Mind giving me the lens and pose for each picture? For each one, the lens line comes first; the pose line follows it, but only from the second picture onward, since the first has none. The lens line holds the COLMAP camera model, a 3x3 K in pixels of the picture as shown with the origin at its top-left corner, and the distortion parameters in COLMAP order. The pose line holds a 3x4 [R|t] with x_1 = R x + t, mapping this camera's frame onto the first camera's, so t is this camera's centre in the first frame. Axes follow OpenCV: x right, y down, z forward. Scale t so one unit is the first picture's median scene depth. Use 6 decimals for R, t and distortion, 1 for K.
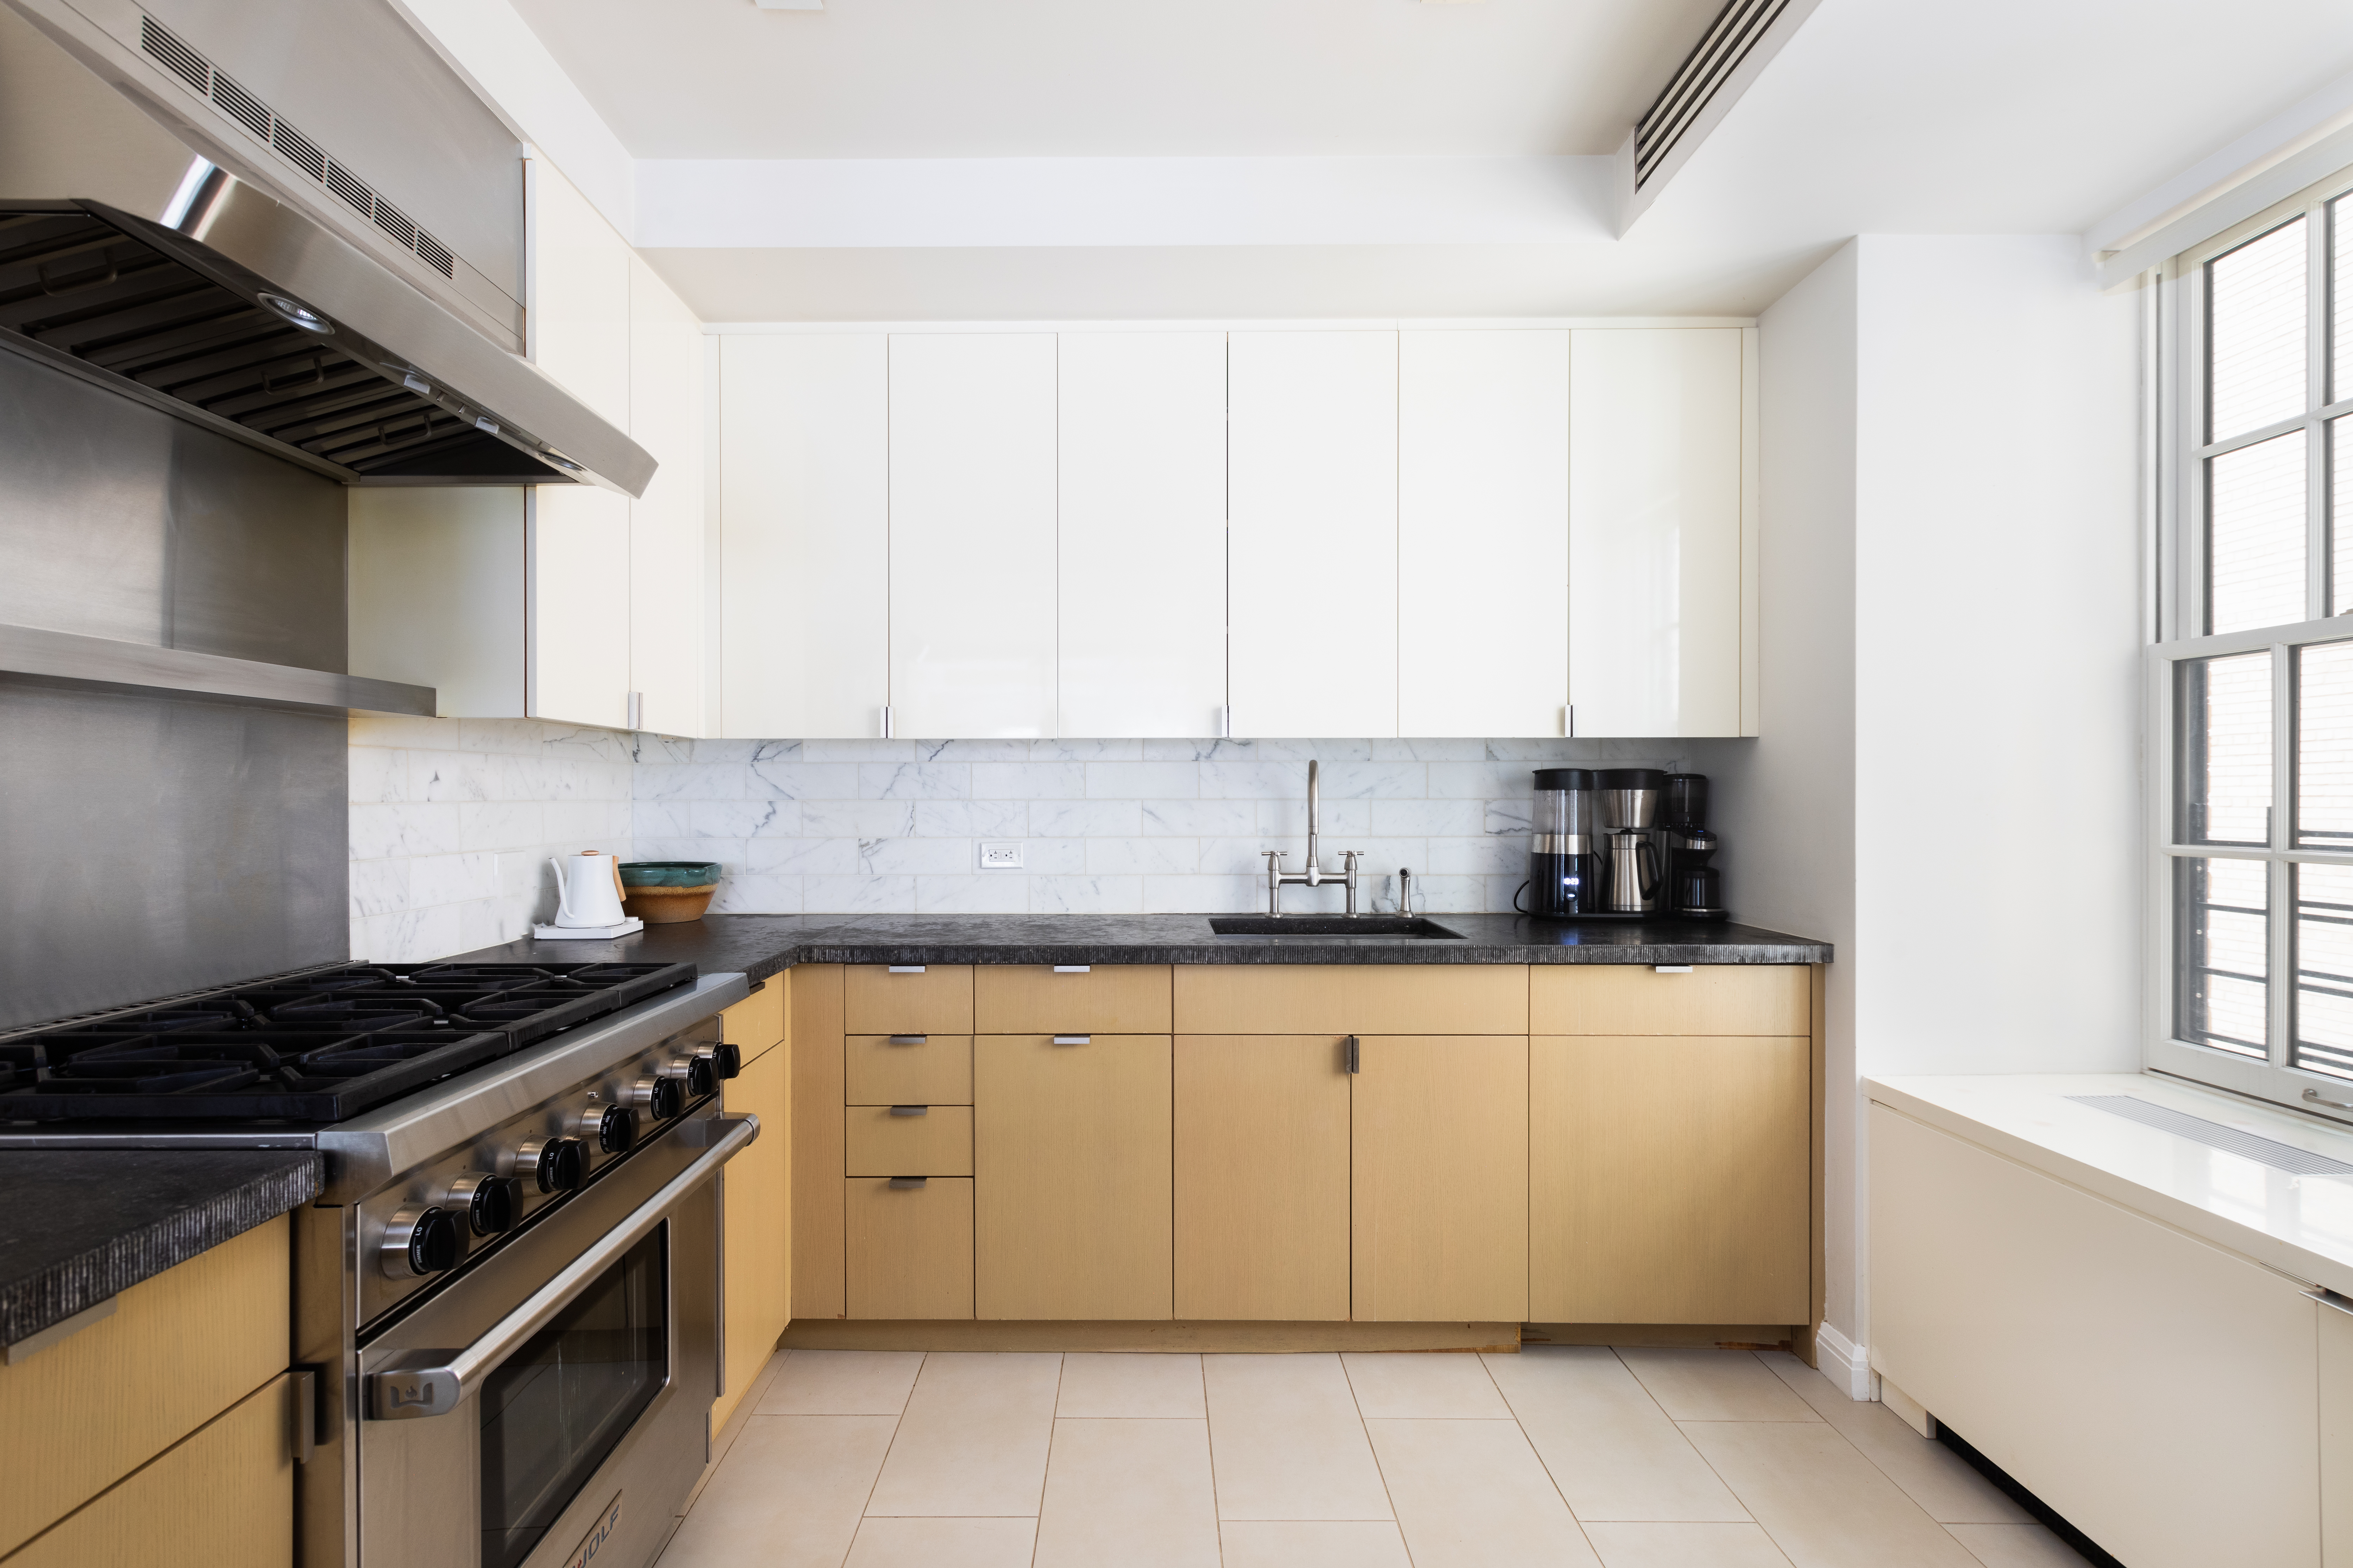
lens RADIAL K [[1070.4, 0, 1176.5], [0, 1070.4, 784.0], [0, 0, 1]] dist [-0.000346, -0.000033]
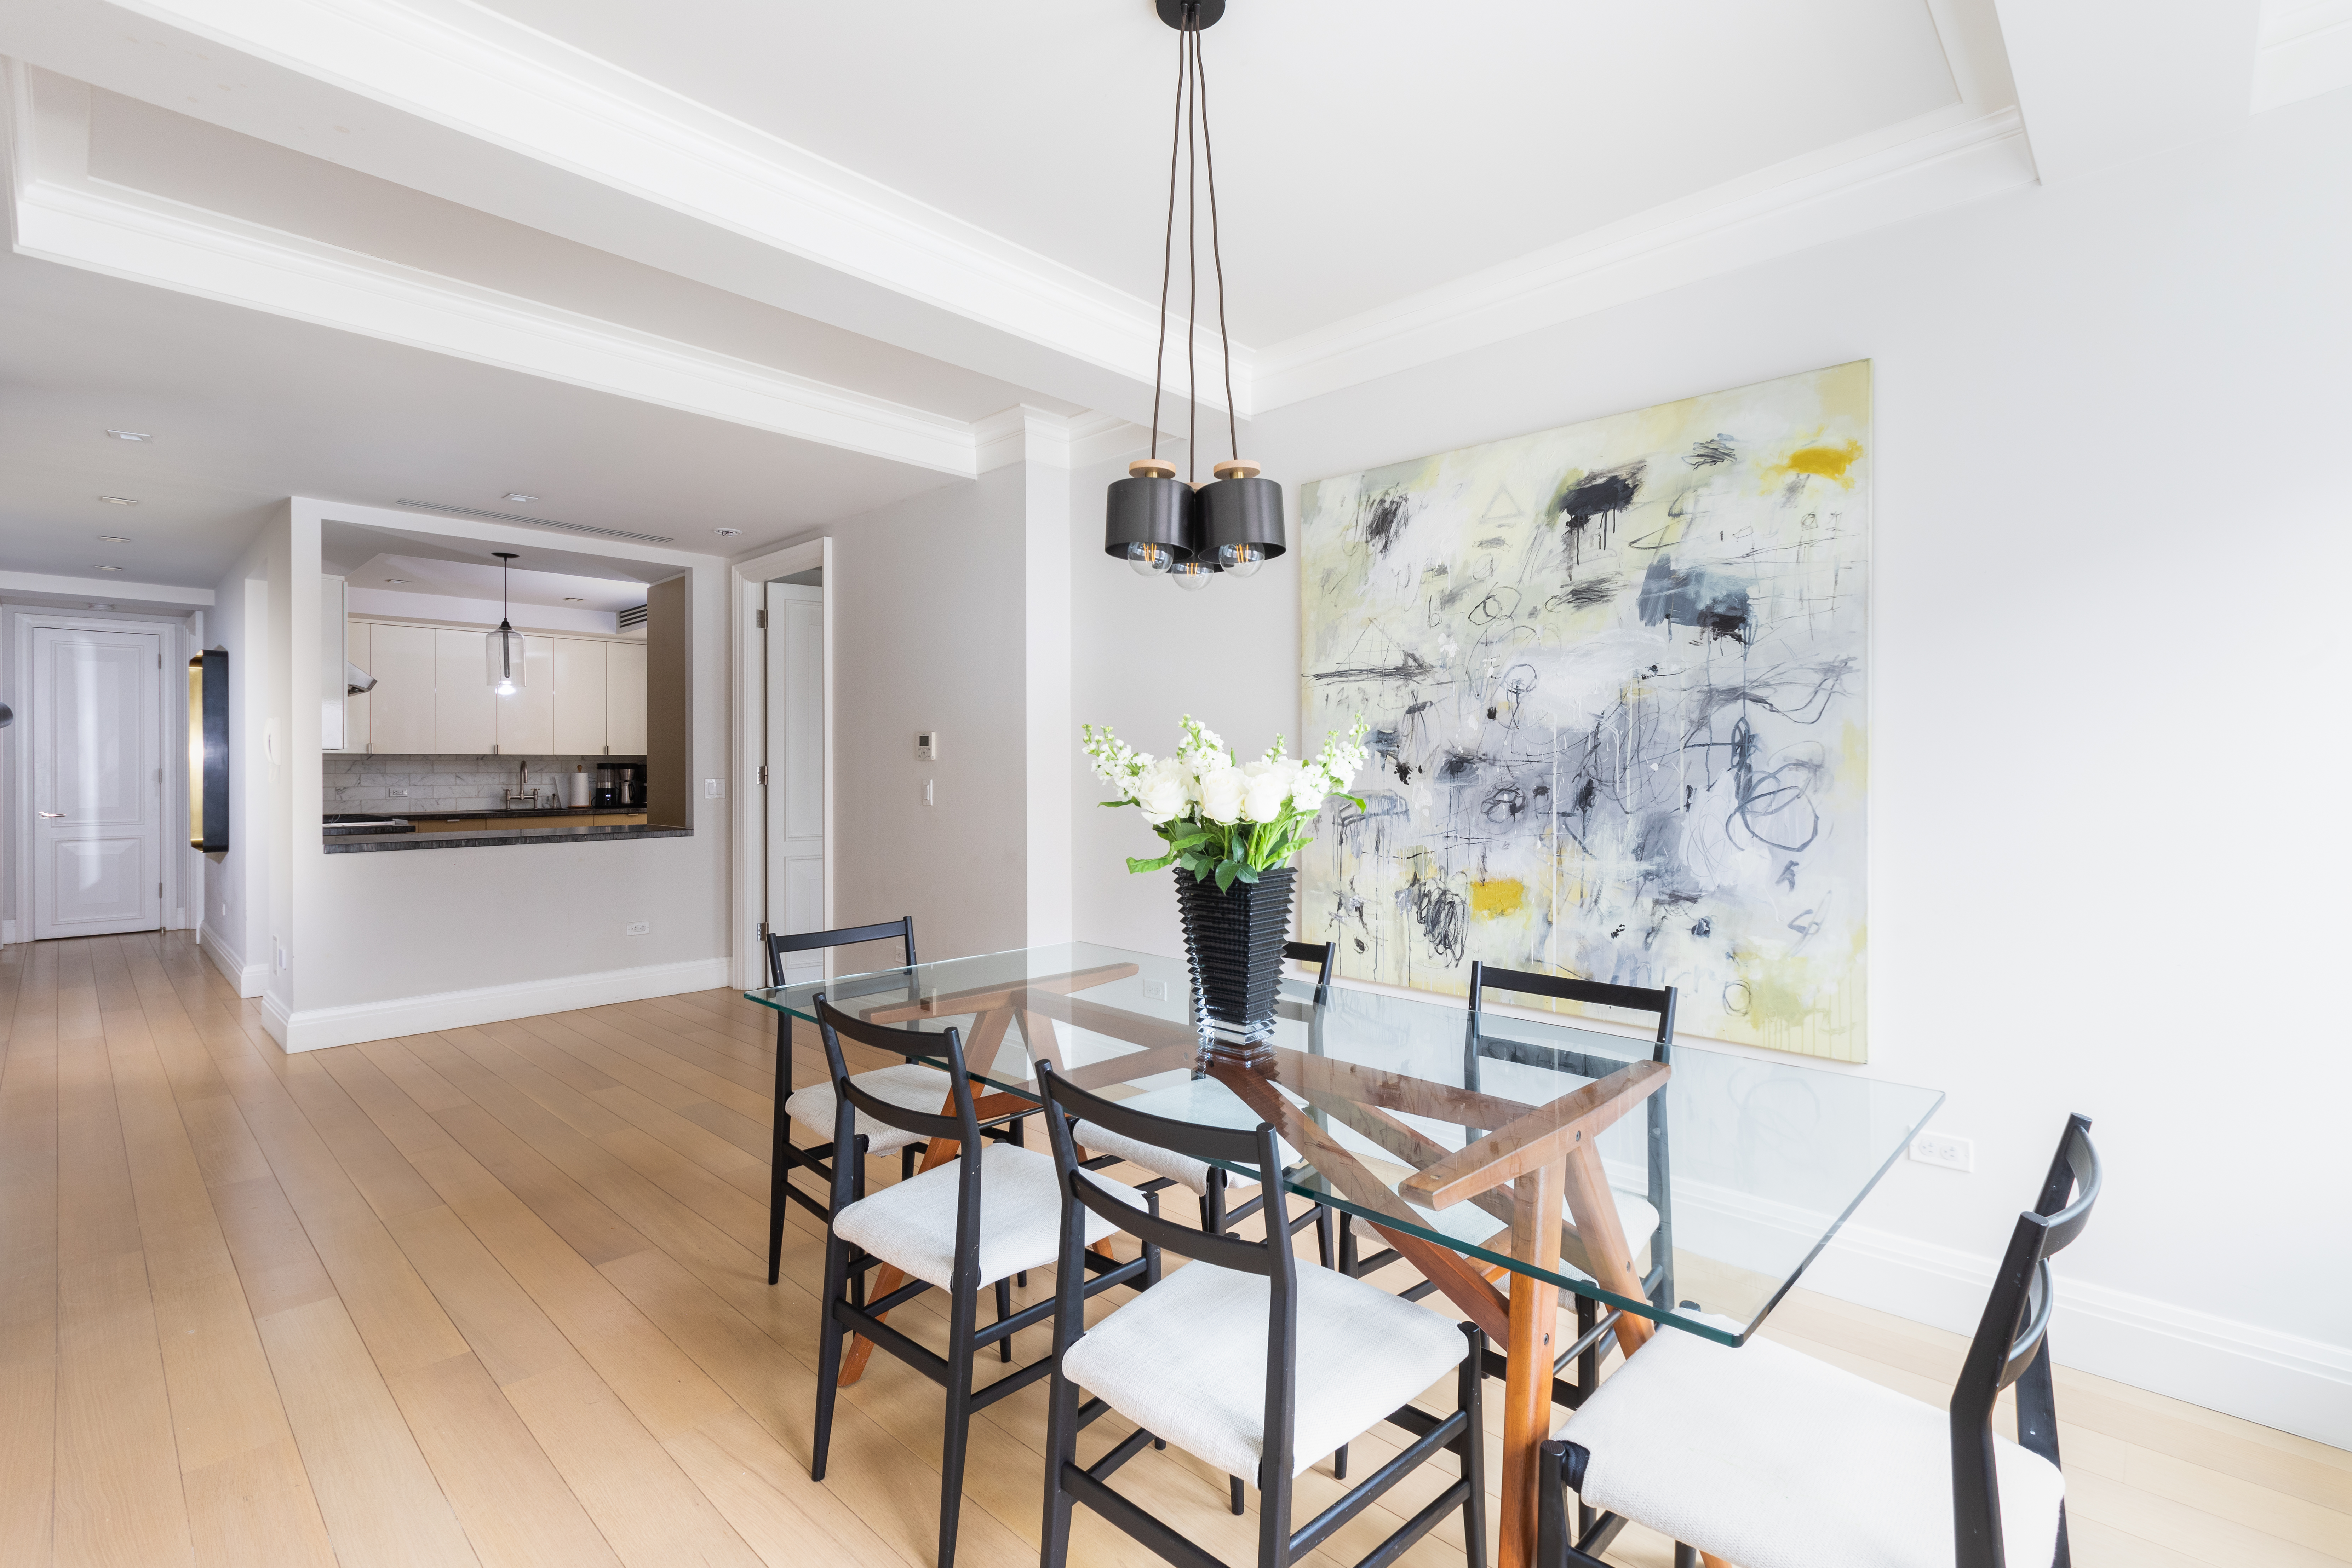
lens RADIAL K [[1069.8, 0, 1176.0], [0, 1069.8, 784.0], [0, 0, 1]] dist [-0.000346, -0.000033]
pose [[0.688976, -0.010008, 0.724715, -0.883218], [0.005764, 0.999949, 0.008329, 0.034219], [-0.724761, -0.001561, 0.688998, -2.742033]]
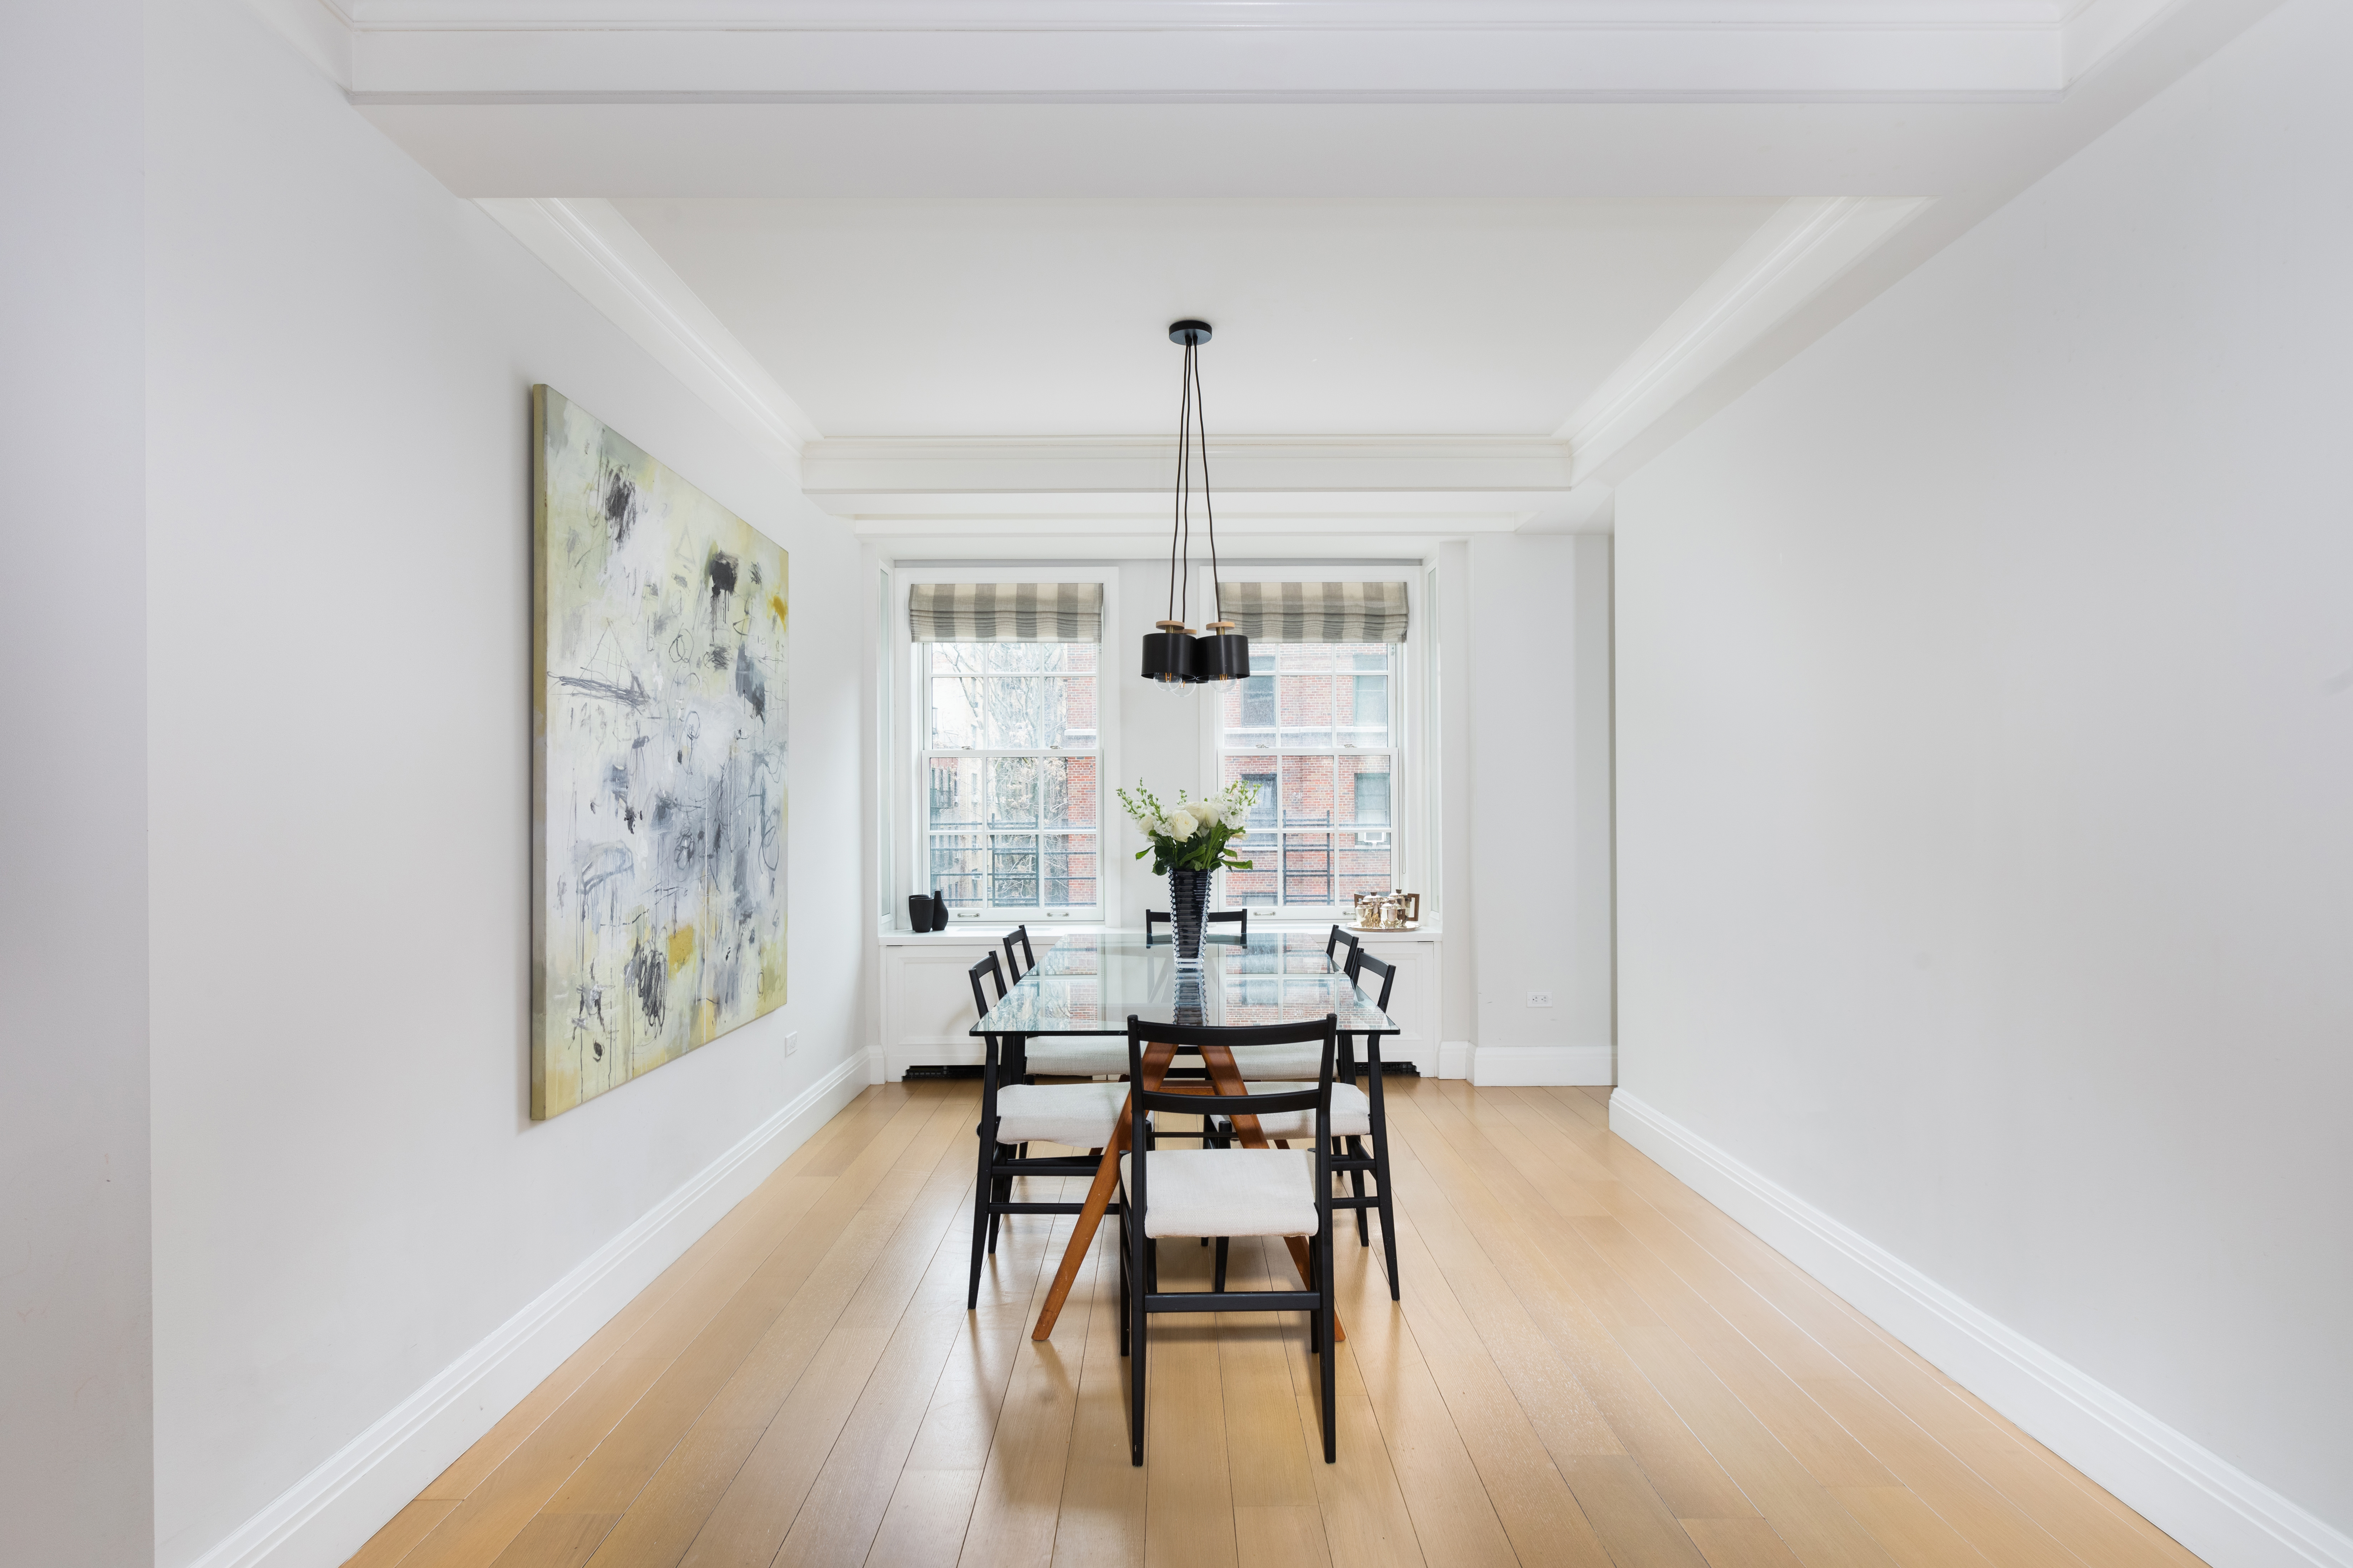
lens RADIAL K [[1154.2, 0, 1176.5], [0, 1154.2, 784.0], [0, 0, 1]] dist [-0.000206, -0.000016]
pose [[-0.999968, -0.003049, -0.007446, 0.589534], [-0.002931, 0.999870, -0.015845, -0.014544], [0.007494, -0.015822, -0.999847, 1.841555]]
